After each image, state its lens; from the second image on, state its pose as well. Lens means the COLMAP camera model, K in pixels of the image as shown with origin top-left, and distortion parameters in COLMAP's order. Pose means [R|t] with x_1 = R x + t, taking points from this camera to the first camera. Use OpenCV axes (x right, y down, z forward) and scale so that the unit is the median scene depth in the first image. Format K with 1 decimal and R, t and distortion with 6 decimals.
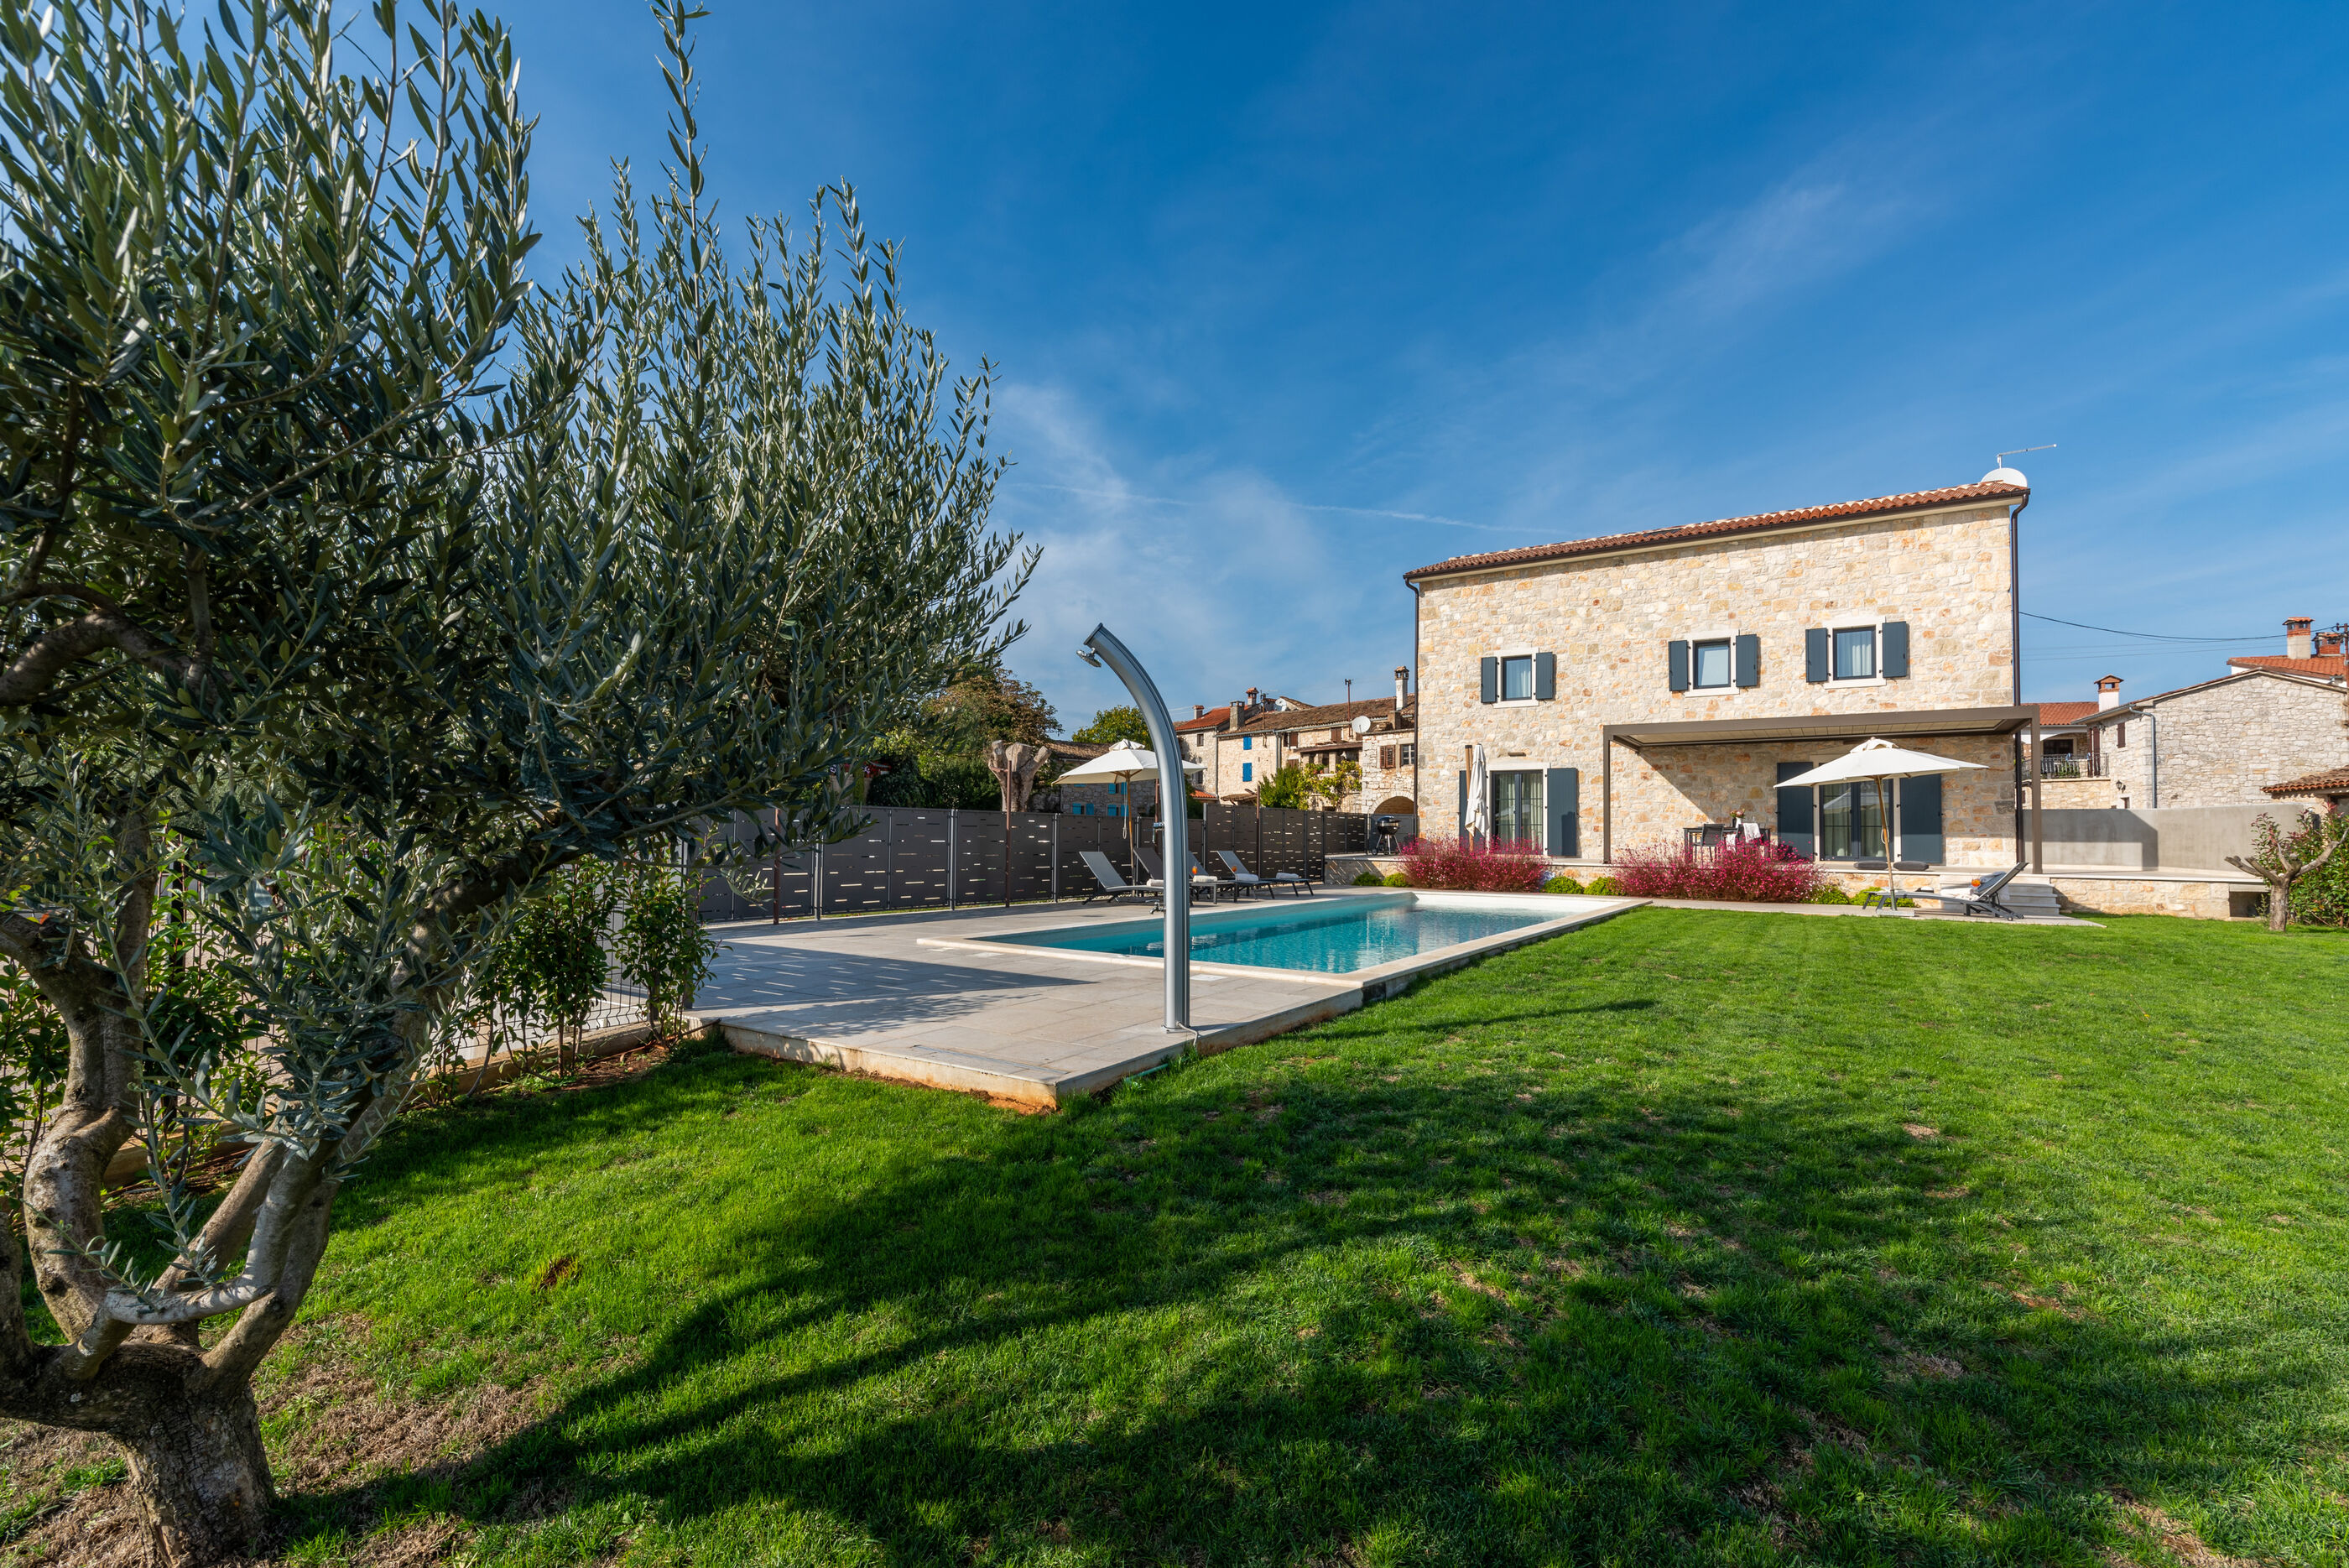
lens RADIAL K [[1004.4, 0, 1166.9], [0, 1004.4, 795.5], [0, 0, 1]] dist [0.002285, 0.000221]
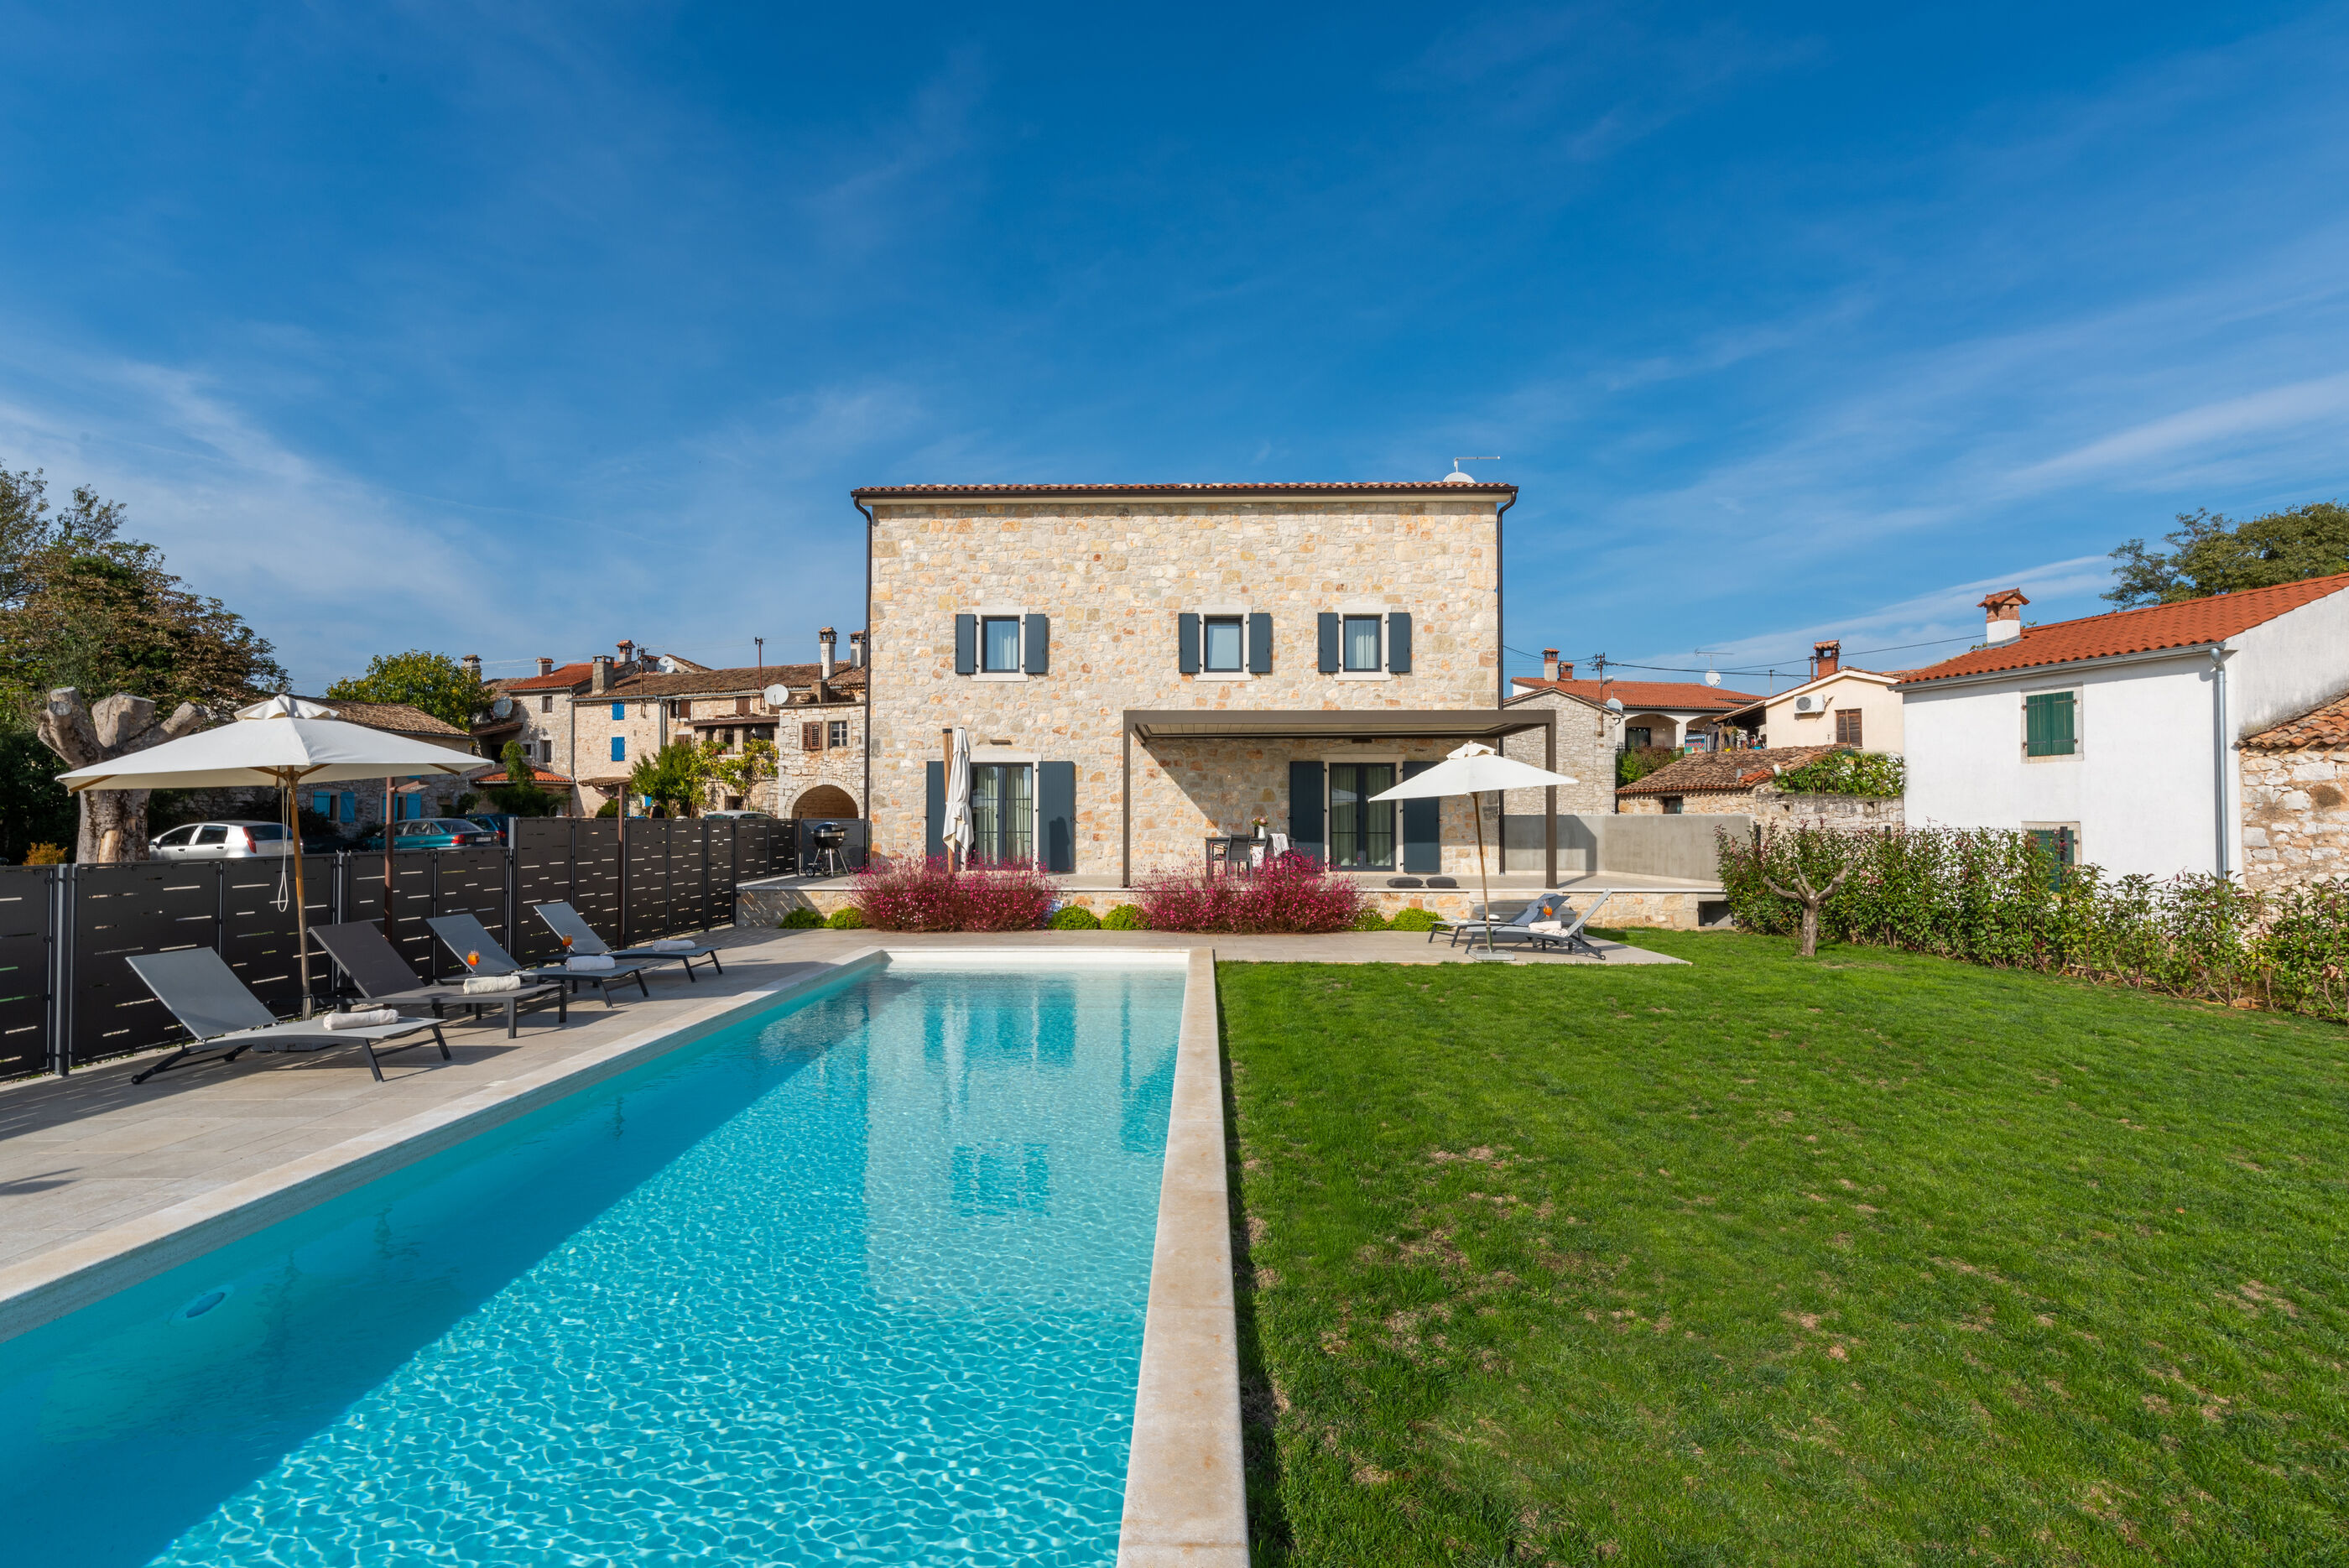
lens RADIAL K [[1004.4, 0, 1166.9], [0, 1004.4, 795.5], [0, 0, 1]] dist [0.002285, 0.000221]
pose [[0.839849, -0.002287, 0.542815, 0.034486], [-0.010295, 0.999744, 0.020142, -0.017261], [-0.542722, -0.022504, 0.839611, 0.282699]]
